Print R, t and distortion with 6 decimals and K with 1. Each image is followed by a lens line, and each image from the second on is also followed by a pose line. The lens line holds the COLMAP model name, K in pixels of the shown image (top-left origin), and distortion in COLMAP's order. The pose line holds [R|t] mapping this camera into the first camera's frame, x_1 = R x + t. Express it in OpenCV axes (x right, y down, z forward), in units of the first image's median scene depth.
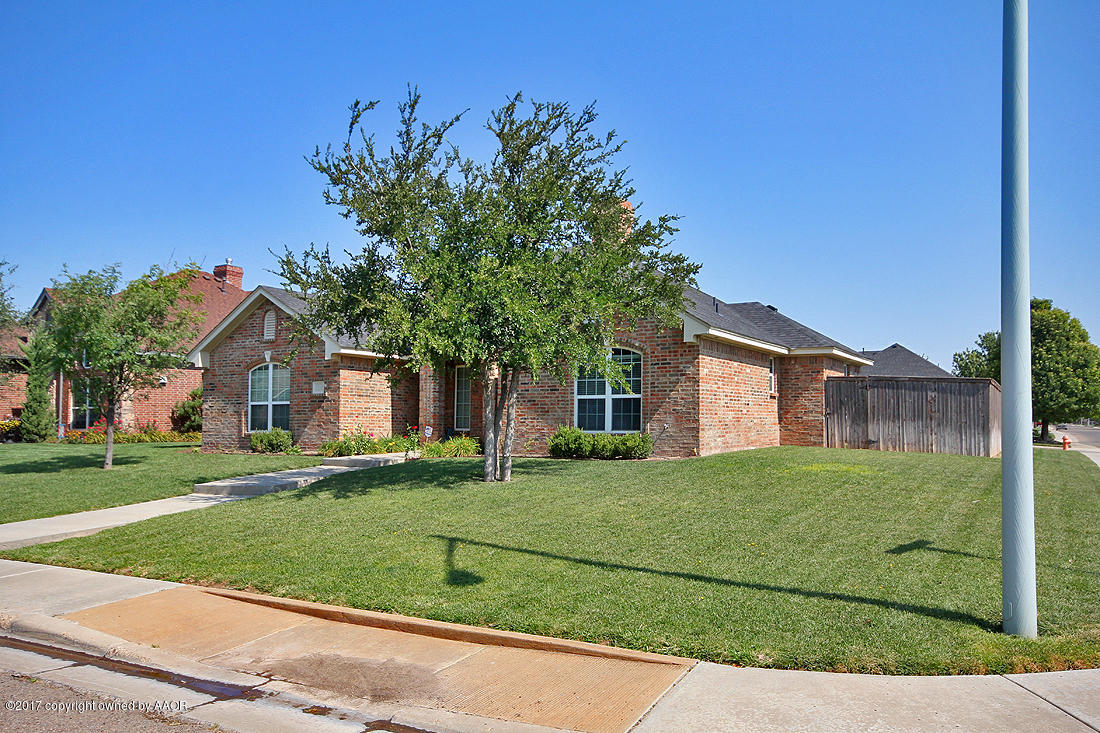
lens RADIAL K [[805.8, 0, 549.2], [0, 805.8, 366.6], [0, 0, 1]] dist [0.012059, 0.001322]
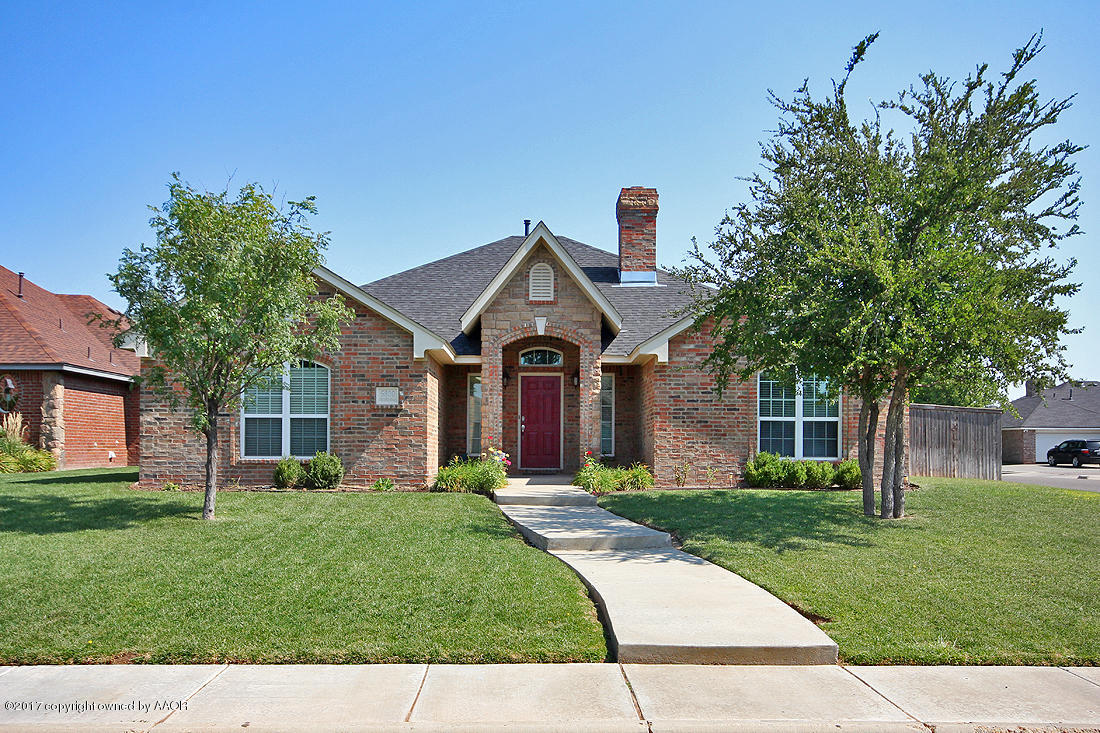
lens RADIAL K [[865.0, 0, 549.8], [0, 865.0, 368.8], [0, 0, 1]] dist [-0.004846, -0.001838]
pose [[0.862735, 0.052460, 0.502927, -0.554890], [-0.041879, 0.998600, -0.032323, 0.020783], [-0.503919, 0.006824, 0.863724, 0.270482]]
